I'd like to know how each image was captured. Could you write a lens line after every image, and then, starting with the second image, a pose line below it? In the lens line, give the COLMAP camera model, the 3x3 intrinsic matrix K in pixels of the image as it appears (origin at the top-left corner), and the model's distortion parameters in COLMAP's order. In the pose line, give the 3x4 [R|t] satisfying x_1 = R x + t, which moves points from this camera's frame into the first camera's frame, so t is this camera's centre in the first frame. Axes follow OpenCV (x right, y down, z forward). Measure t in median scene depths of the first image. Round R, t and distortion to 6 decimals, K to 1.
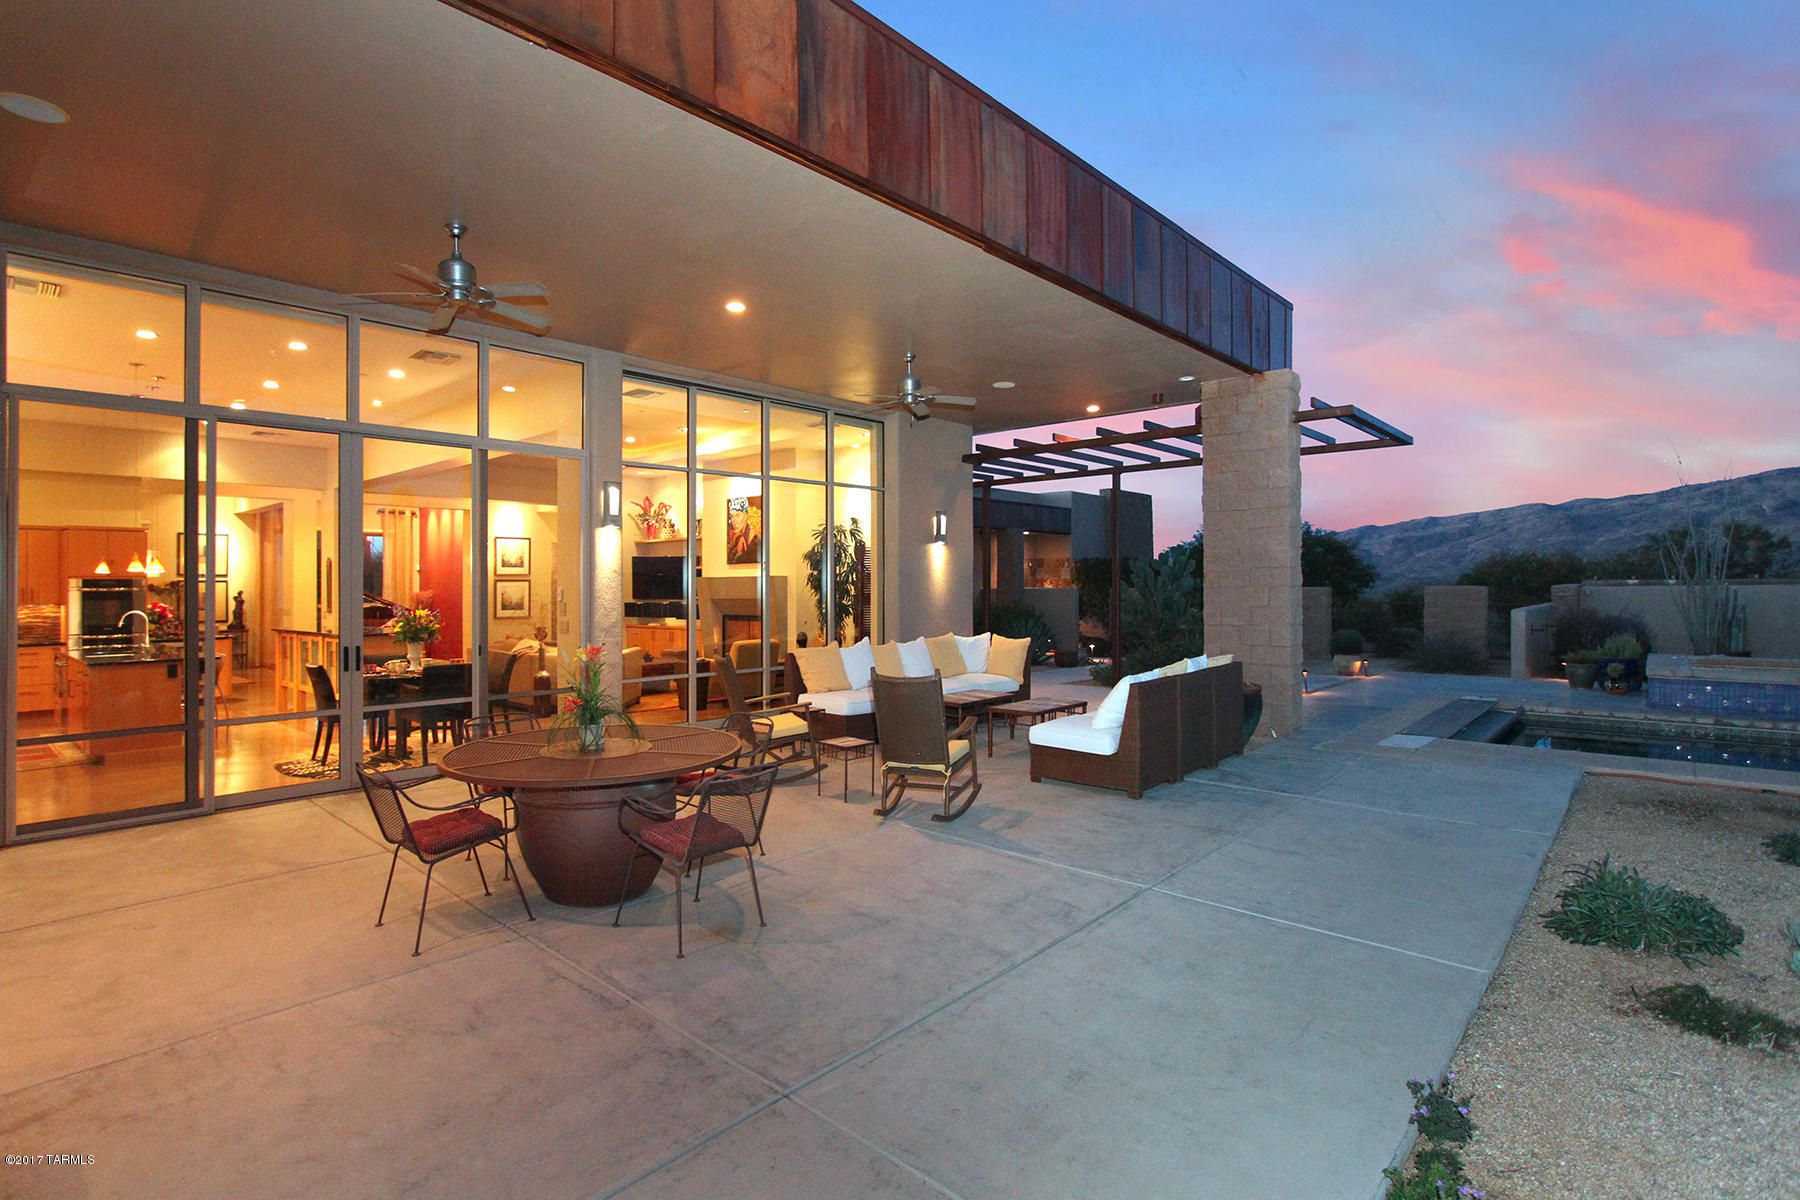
lens RADIAL K [[929.3, 0, 867.7], [0, 929.3, 568.0], [0, 0, 1]] dist [-0.021263, 0.001078]
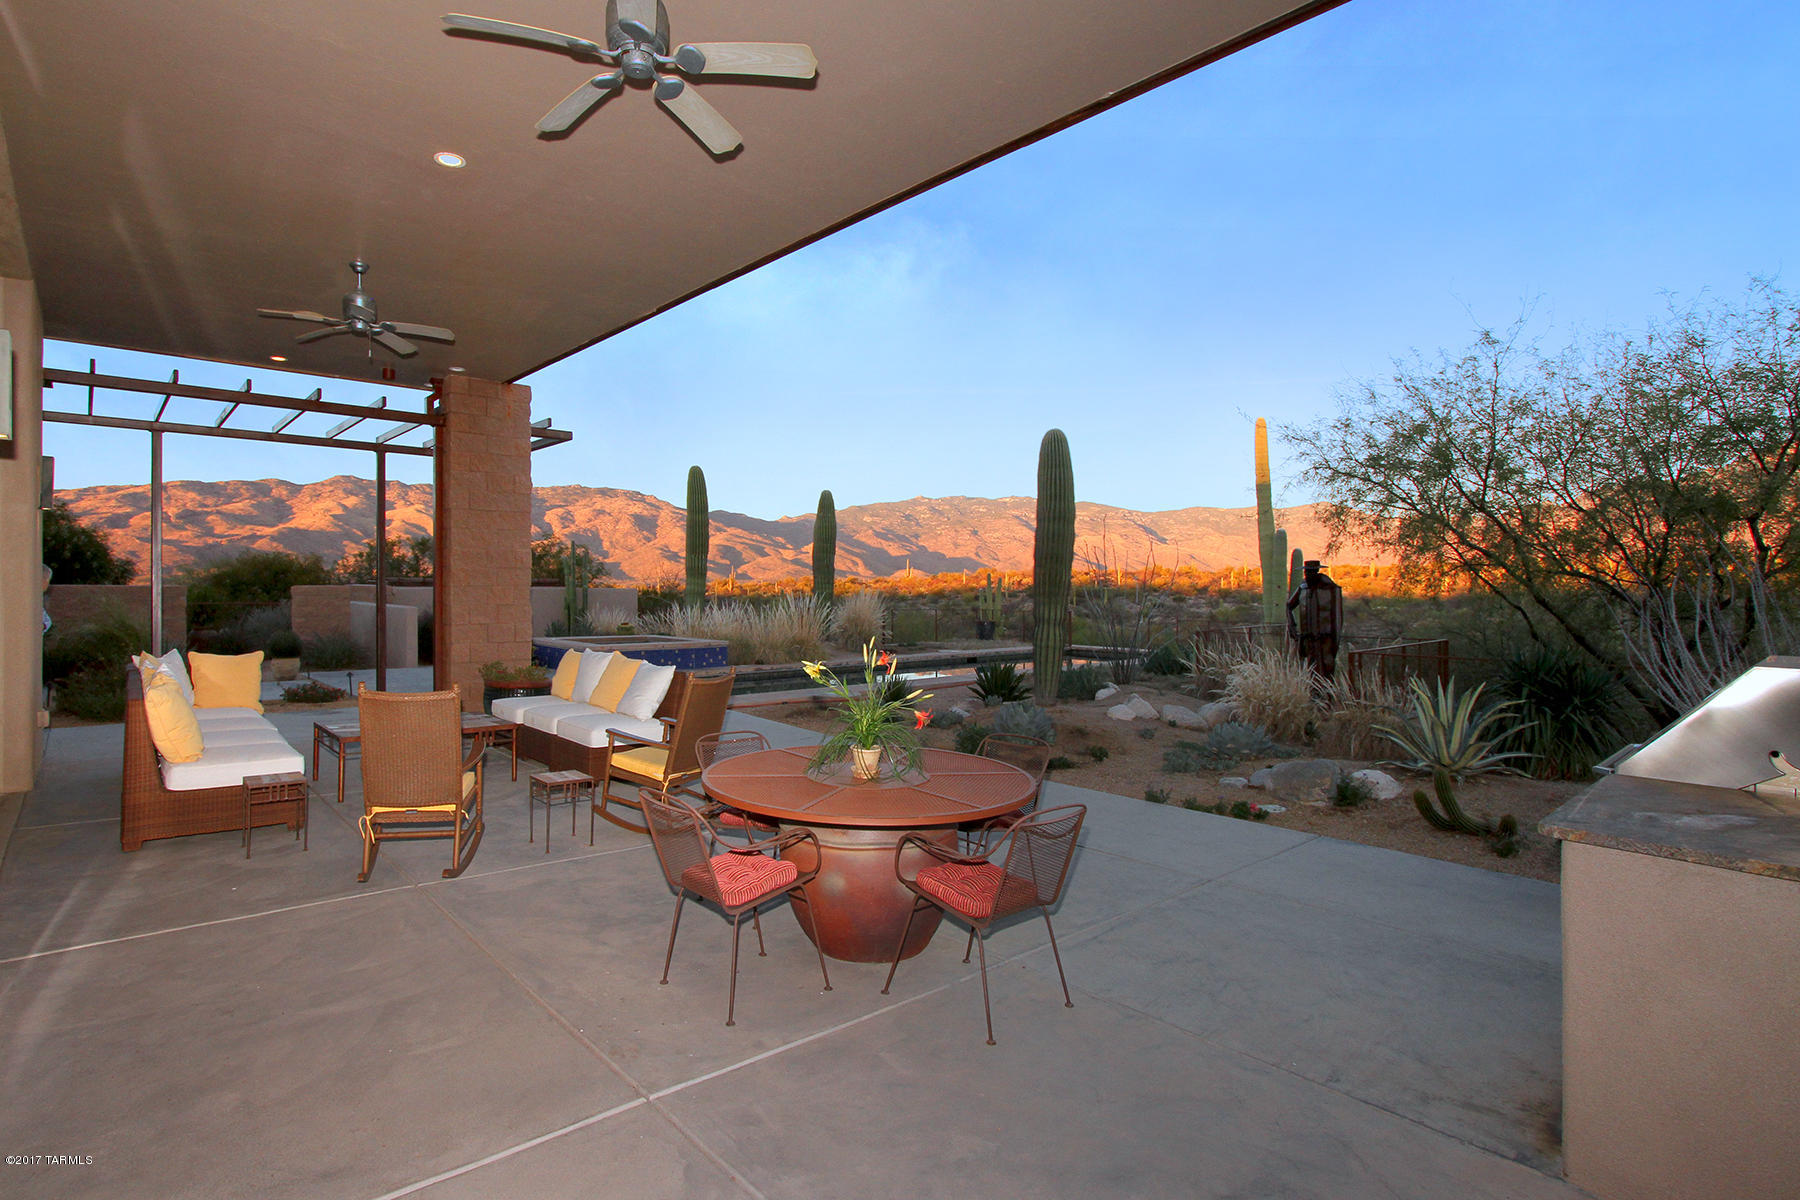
lens RADIAL K [[900.2, 0, 950.0], [0, 900.2, 586.4], [0, 0, 1]] dist [-0.037190, -0.000654]
pose [[0.014552, 0.003280, 0.999889, -2.286145], [-0.024131, 0.999705, -0.002929, 0.045735], [-0.999603, -0.024086, 0.014627, 1.895008]]
